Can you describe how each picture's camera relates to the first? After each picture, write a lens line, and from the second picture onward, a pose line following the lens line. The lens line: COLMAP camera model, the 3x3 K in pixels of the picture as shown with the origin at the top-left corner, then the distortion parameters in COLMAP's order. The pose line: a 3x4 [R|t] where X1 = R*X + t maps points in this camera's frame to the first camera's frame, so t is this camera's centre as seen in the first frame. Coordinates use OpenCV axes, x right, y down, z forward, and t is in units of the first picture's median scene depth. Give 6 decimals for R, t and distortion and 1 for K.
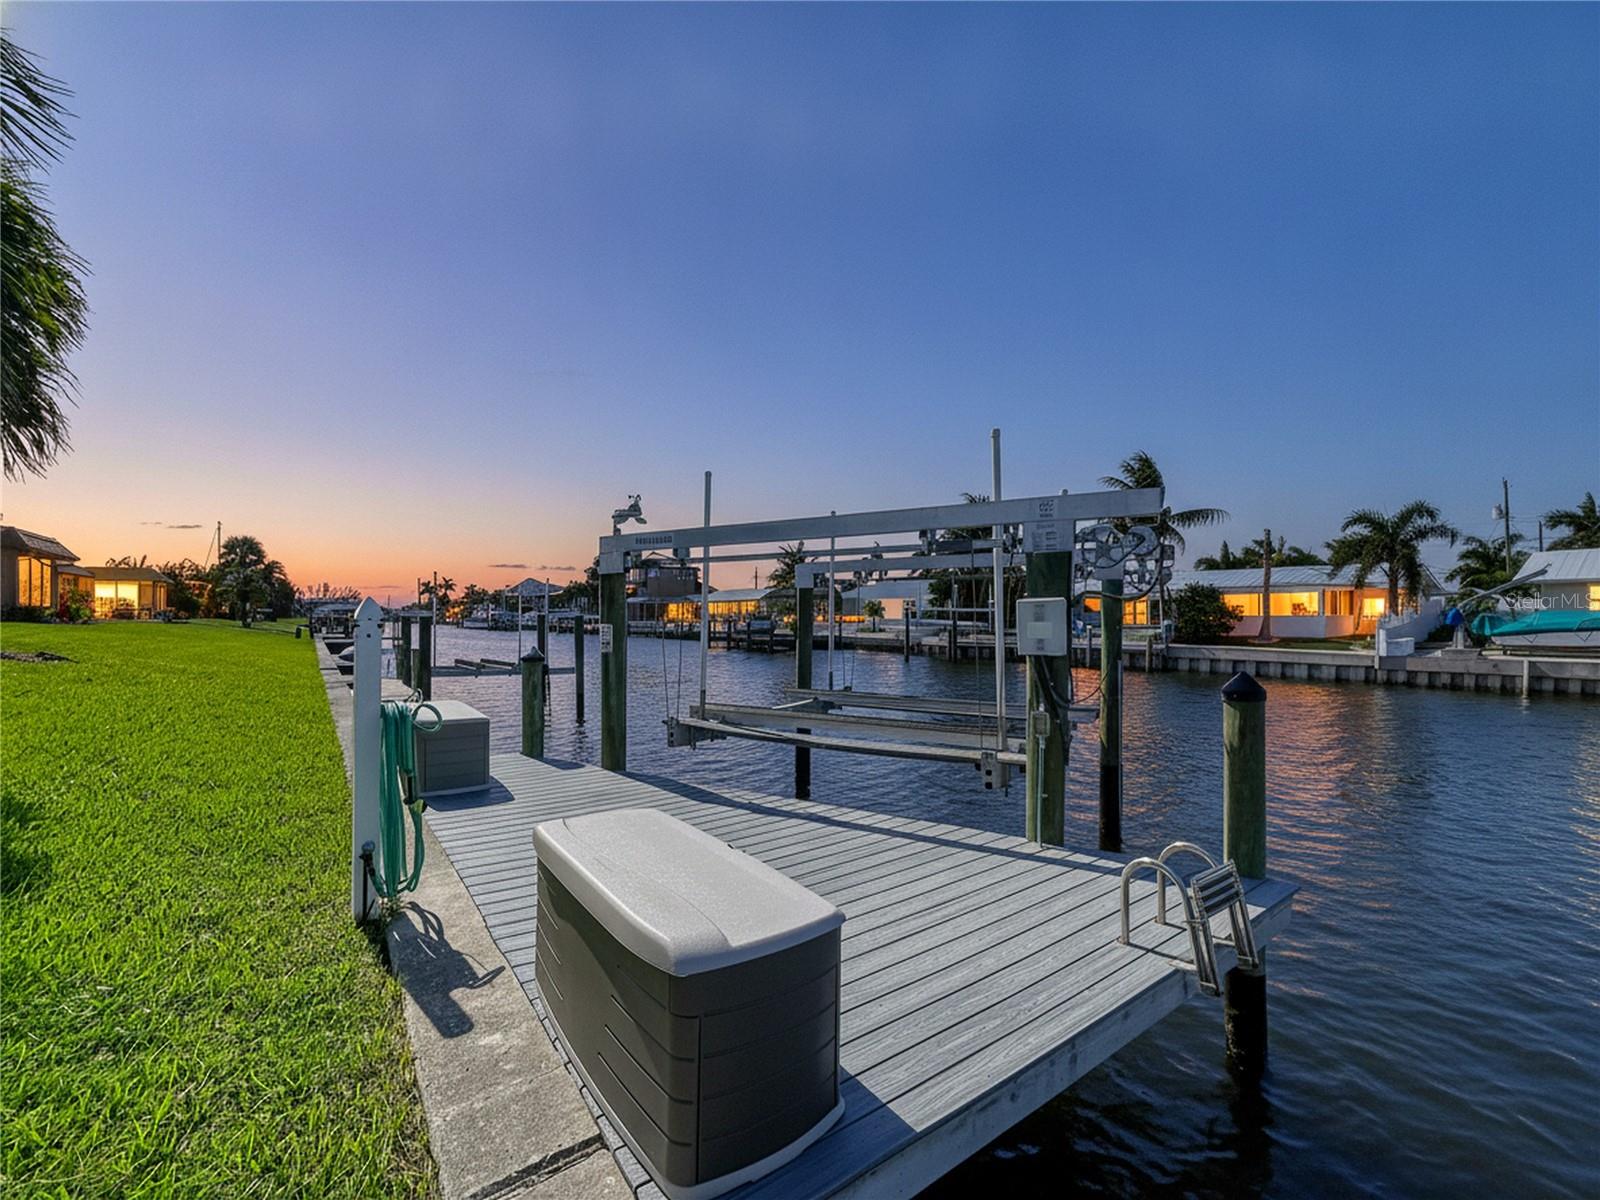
lens RADIAL K [[656.1, 0, 800.0], [0, 656.1, 600.0], [0, 0, 1]] dist [0.000895, -0.000440]
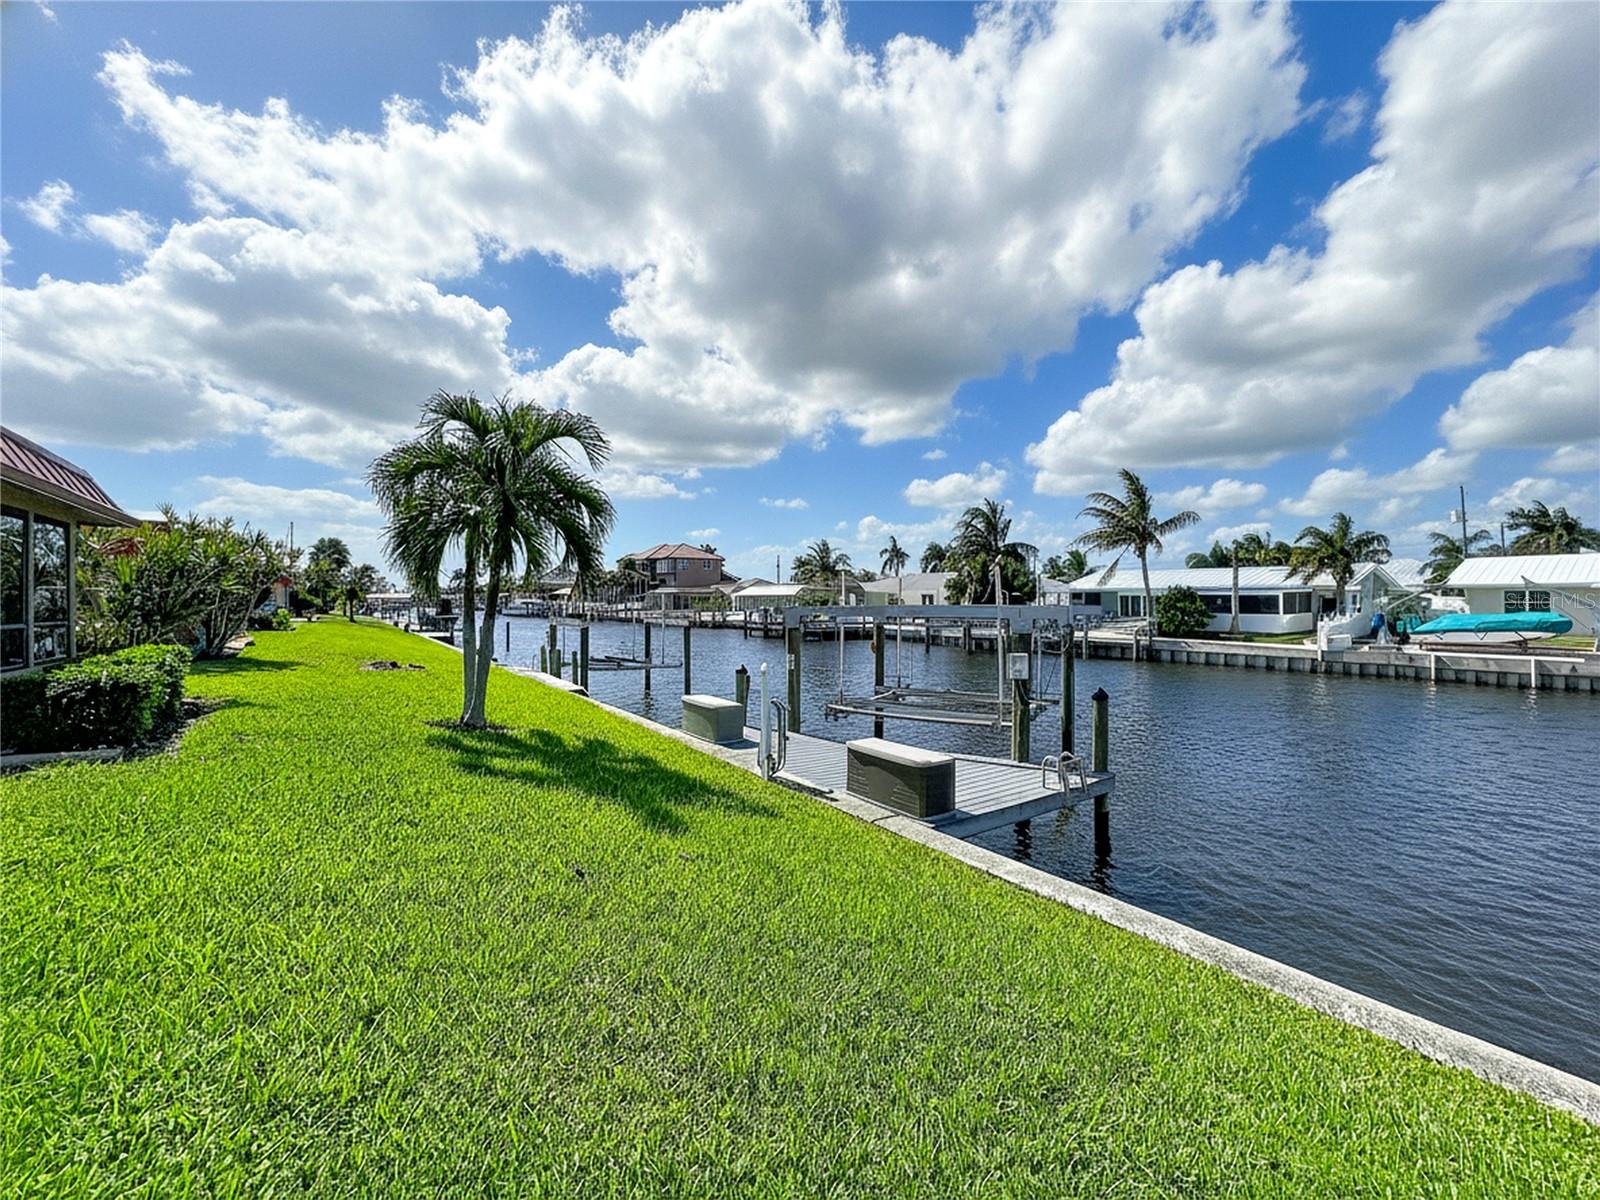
lens RADIAL K [[656.1, 0, 800.0], [0, 656.1, 600.0], [0, 0, 1]] dist [0.000895, -0.000440]
pose [[0.999874, -0.004016, -0.015327, -0.063851], [0.004429, 0.999626, 0.026993, -0.045440], [0.015213, -0.027058, 0.999518, -0.231899]]
